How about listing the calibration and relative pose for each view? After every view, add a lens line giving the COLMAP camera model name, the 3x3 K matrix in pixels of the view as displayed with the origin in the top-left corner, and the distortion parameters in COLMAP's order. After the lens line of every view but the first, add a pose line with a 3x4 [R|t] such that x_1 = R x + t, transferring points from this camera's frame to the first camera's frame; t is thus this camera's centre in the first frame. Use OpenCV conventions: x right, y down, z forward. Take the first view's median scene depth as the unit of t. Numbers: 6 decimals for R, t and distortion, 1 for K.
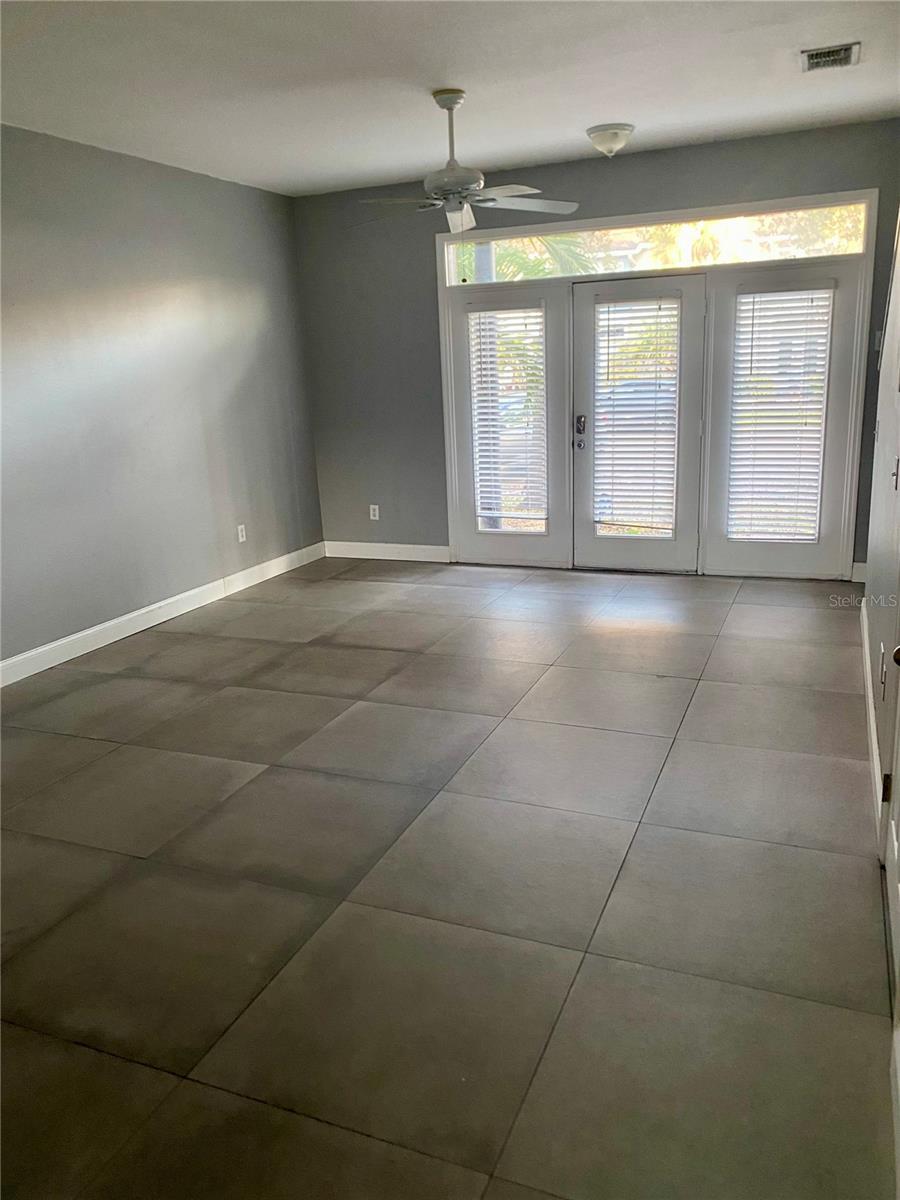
lens RADIAL K [[904.2, 0, 457.3], [0, 904.2, 600.4], [0, 0, 1]] dist [-0.000345, -0.056499]
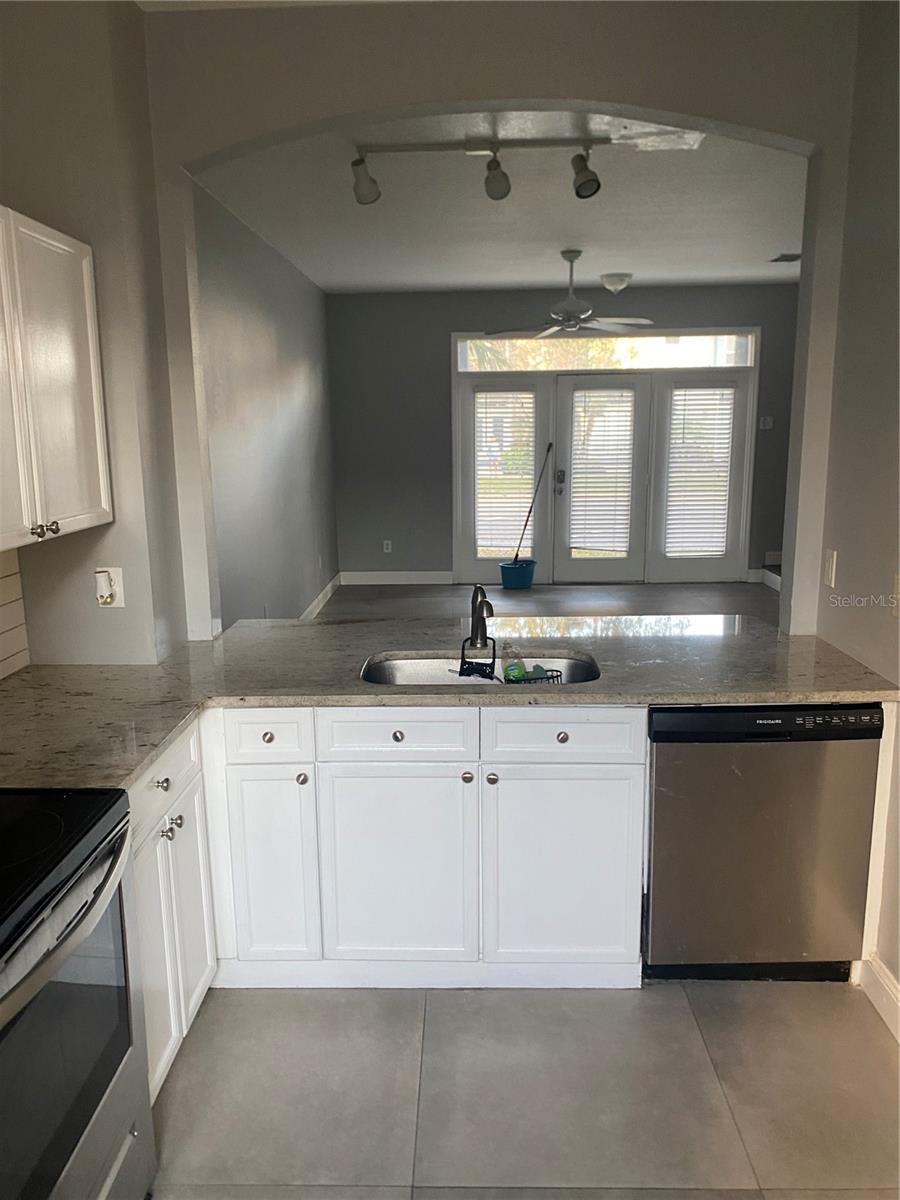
lens RADIAL K [[904.2, 0, 452.7], [0, 904.2, 603.5], [0, 0, 1]] dist [-0.000345, -0.056499]
pose [[0.939256, -0.033397, 0.341588, -0.494315], [0.061964, 0.995401, -0.073062, 0.087178], [-0.337577, 0.089790, 0.937005, -0.211501]]
